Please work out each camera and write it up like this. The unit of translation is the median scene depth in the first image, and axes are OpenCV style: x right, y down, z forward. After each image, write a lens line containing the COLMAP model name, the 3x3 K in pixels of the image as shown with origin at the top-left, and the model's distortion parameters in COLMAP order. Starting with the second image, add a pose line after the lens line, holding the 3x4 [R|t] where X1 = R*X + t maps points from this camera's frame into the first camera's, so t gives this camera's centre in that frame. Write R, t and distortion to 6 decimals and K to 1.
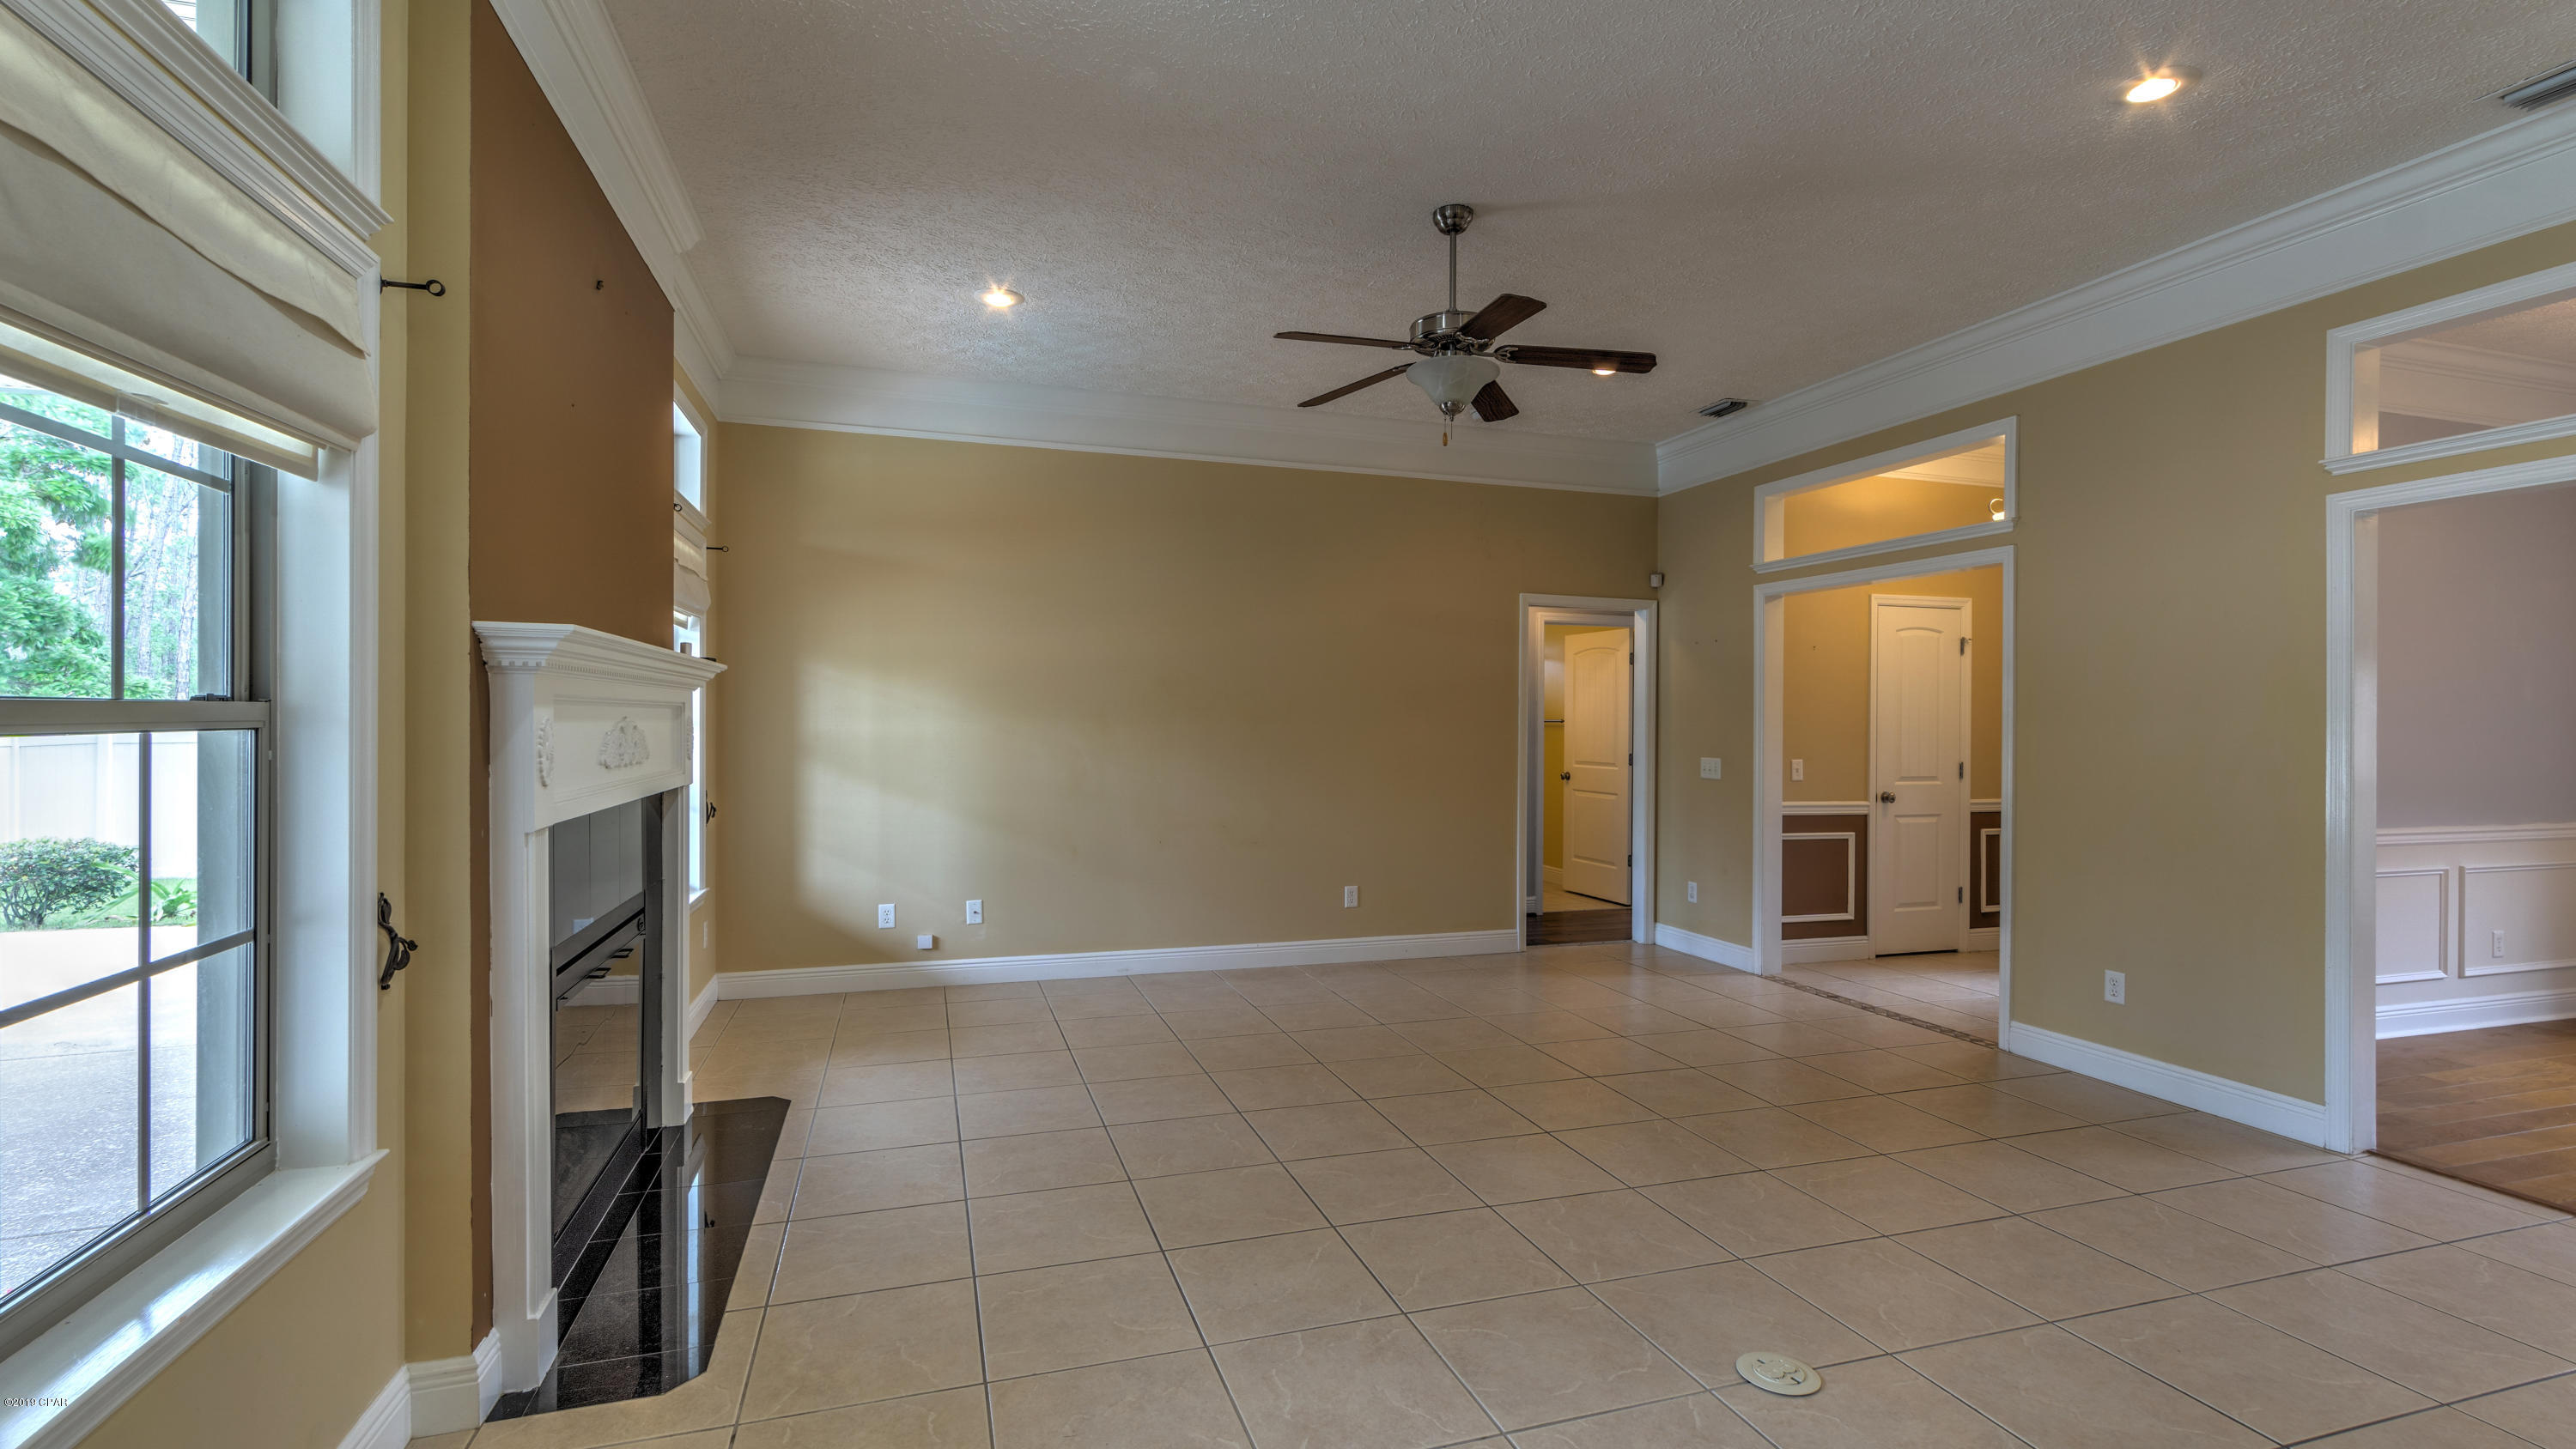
lens RADIAL K [[1131.4, 0, 1296.2], [0, 1131.4, 724.5], [0, 0, 1]] dist [0.004171, 0.000434]
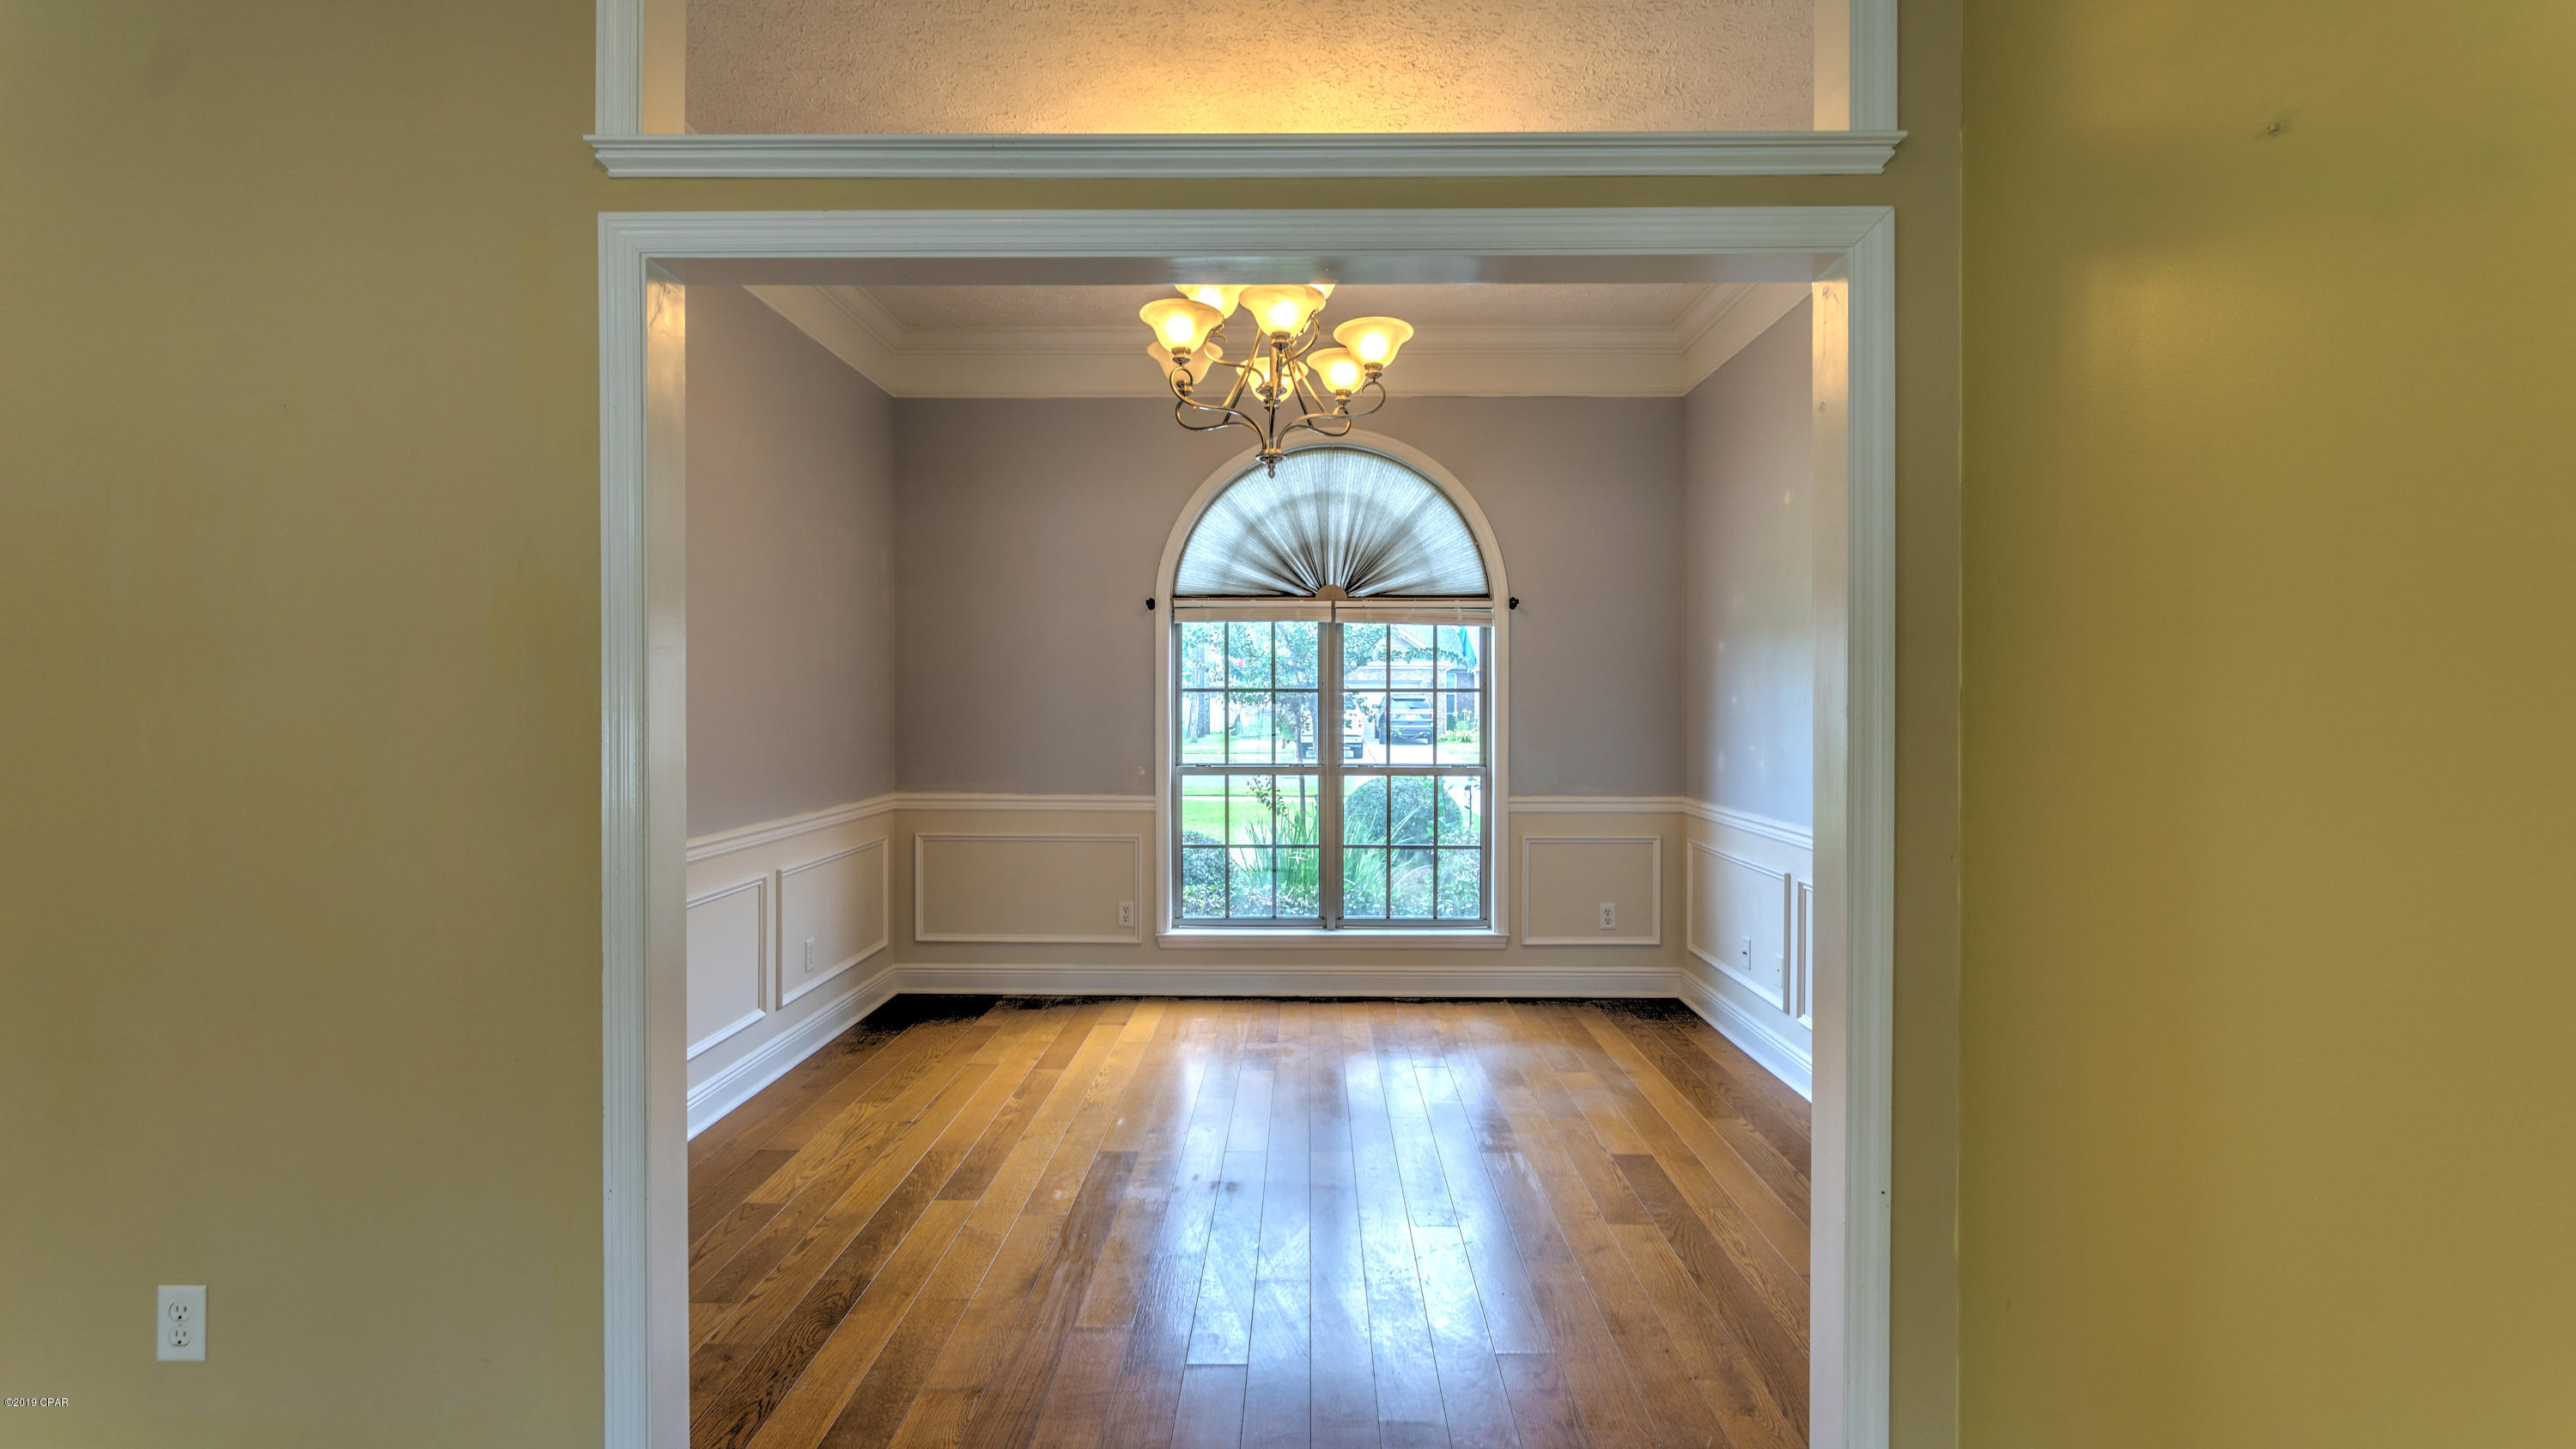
lens RADIAL K [[1112.0, 0, 1275.8], [0, 1112.0, 708.6], [0, 0, 1]] dist [0.000493, -0.000052]
pose [[0.320513, -0.013953, 0.947141, 0.349496], [0.002604, 0.999901, 0.013849, 0.002122], [-0.947241, -0.001972, 0.320517, 0.366753]]
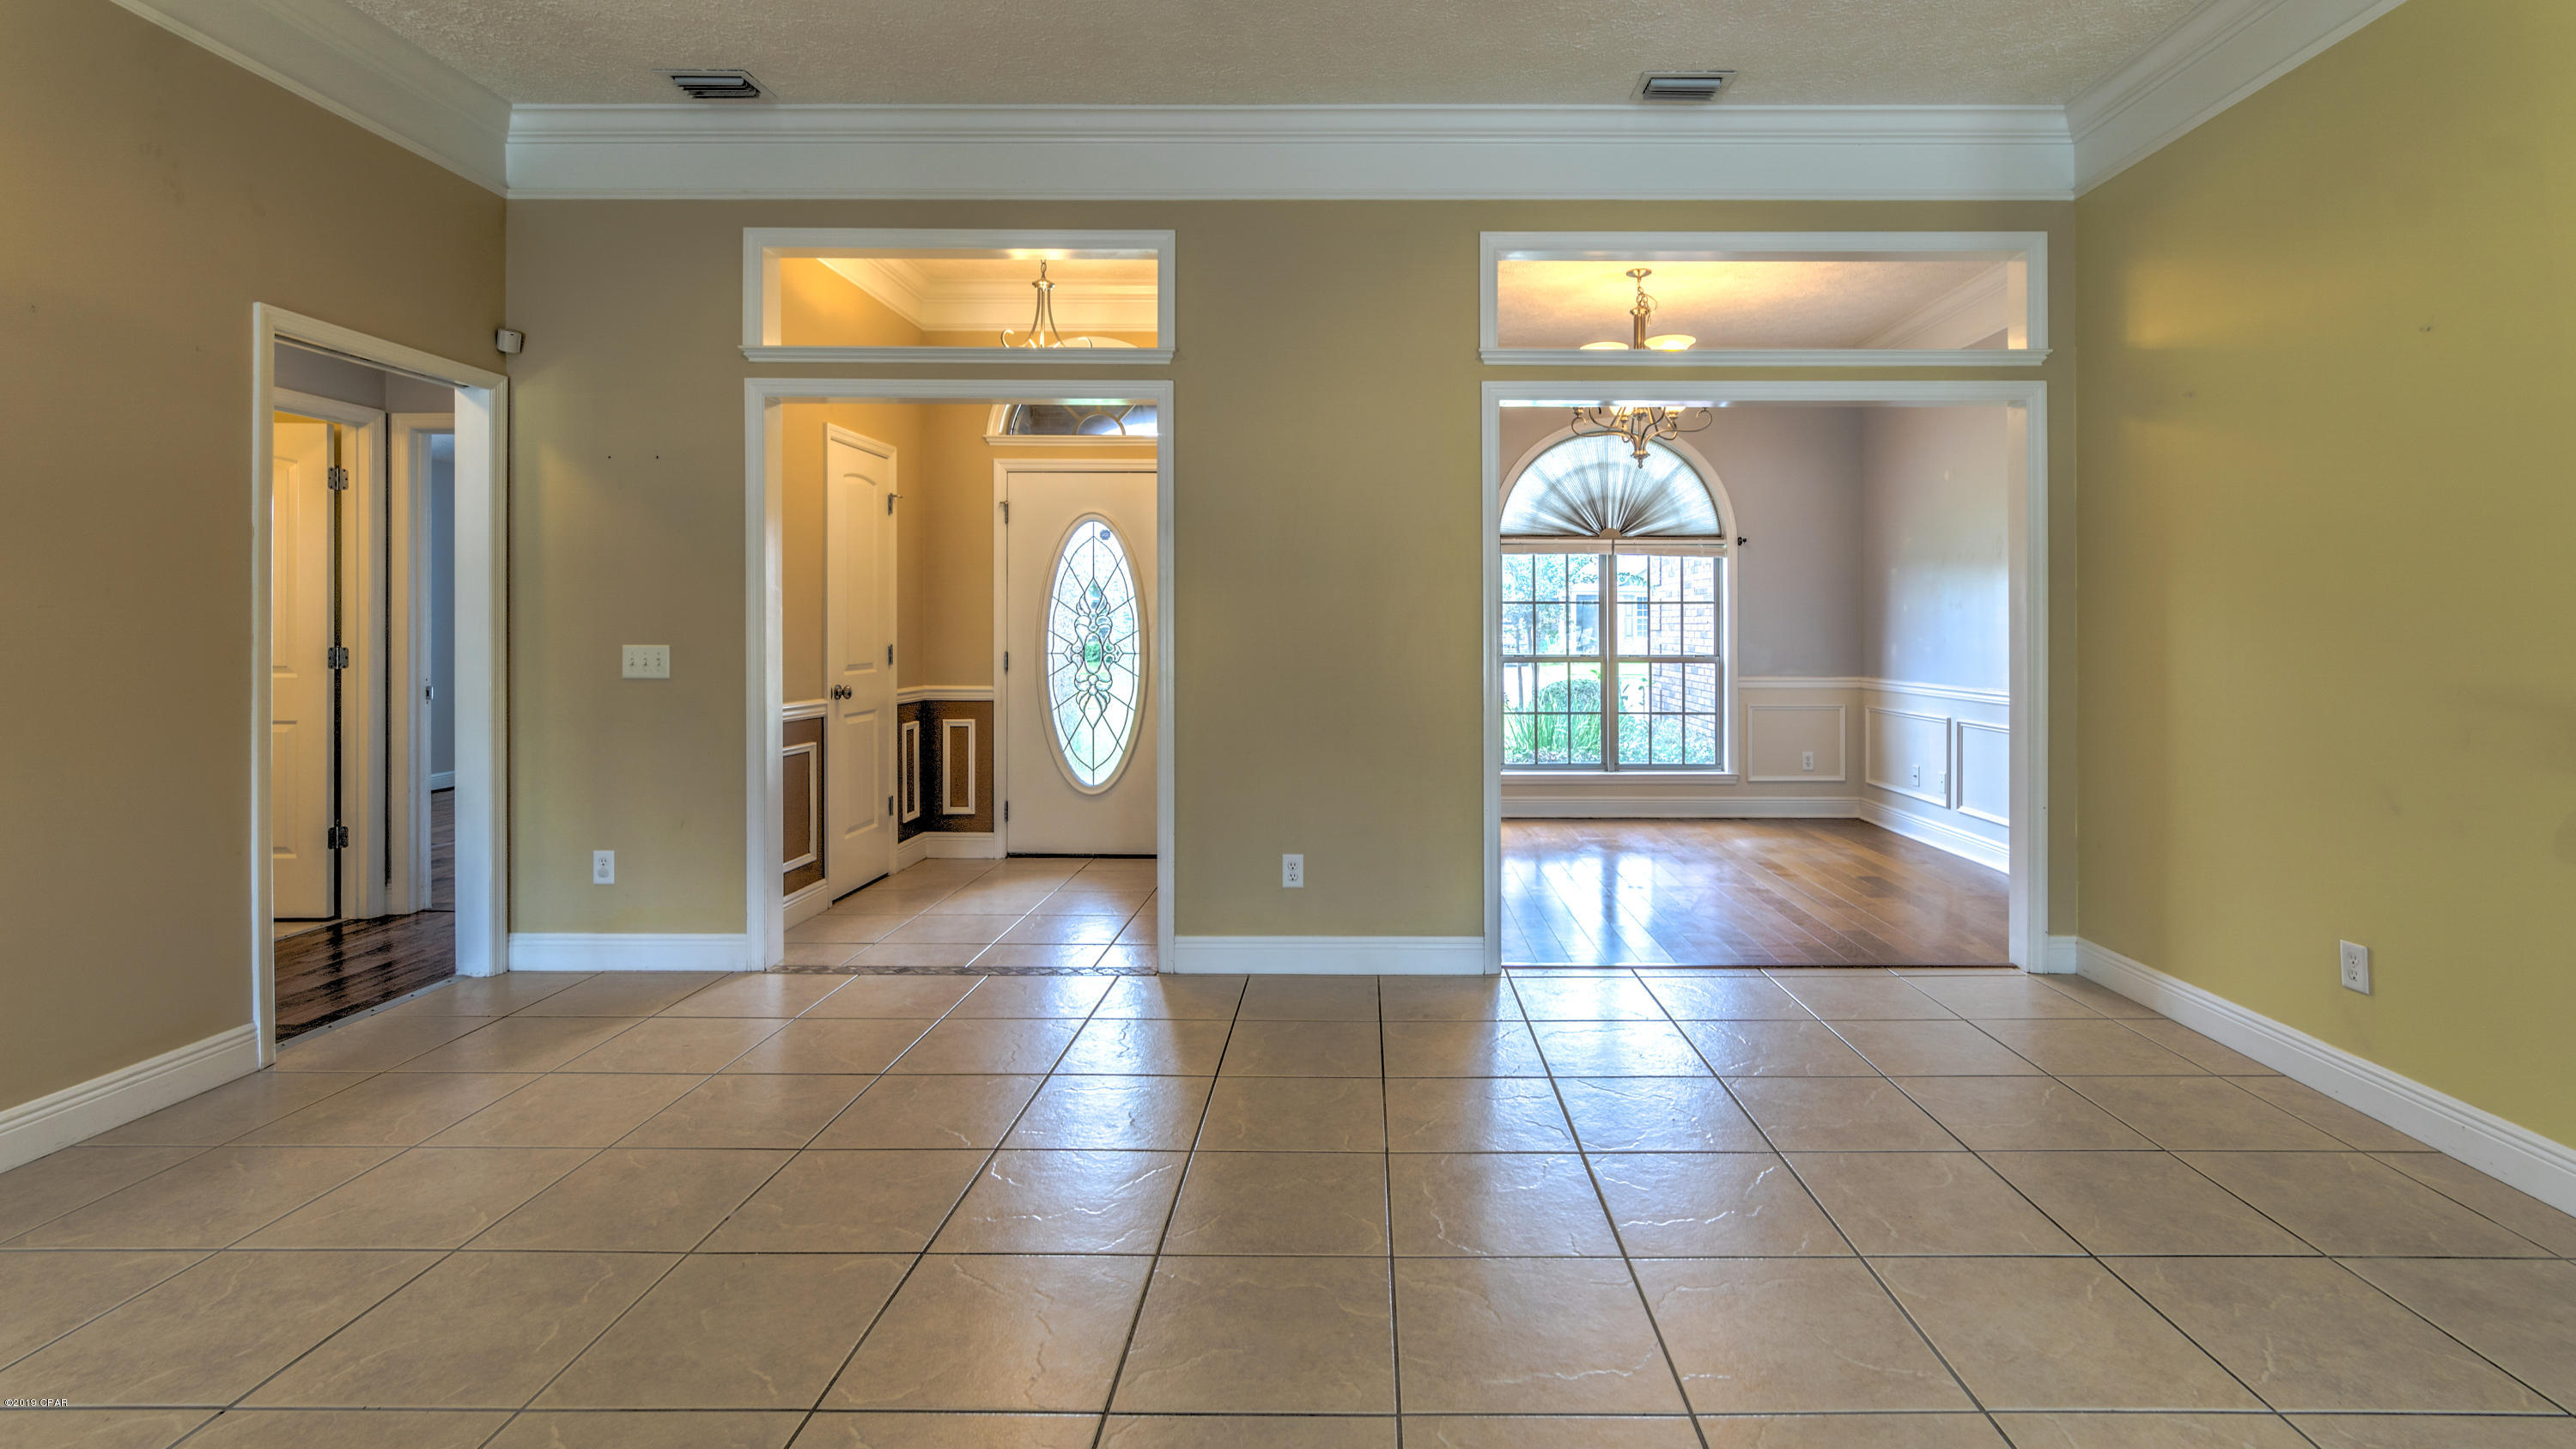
lens RADIAL K [[1180.2, 0, 1301.4], [0, 1180.2, 627.4], [0, 0, 1]] dist [-0.000993, 0.000026]
pose [[0.319746, -0.007032, 0.947477, -0.147589], [0.001309, 0.999975, 0.006980, 0.017674], [-0.947502, -0.000992, 0.319748, 0.507846]]
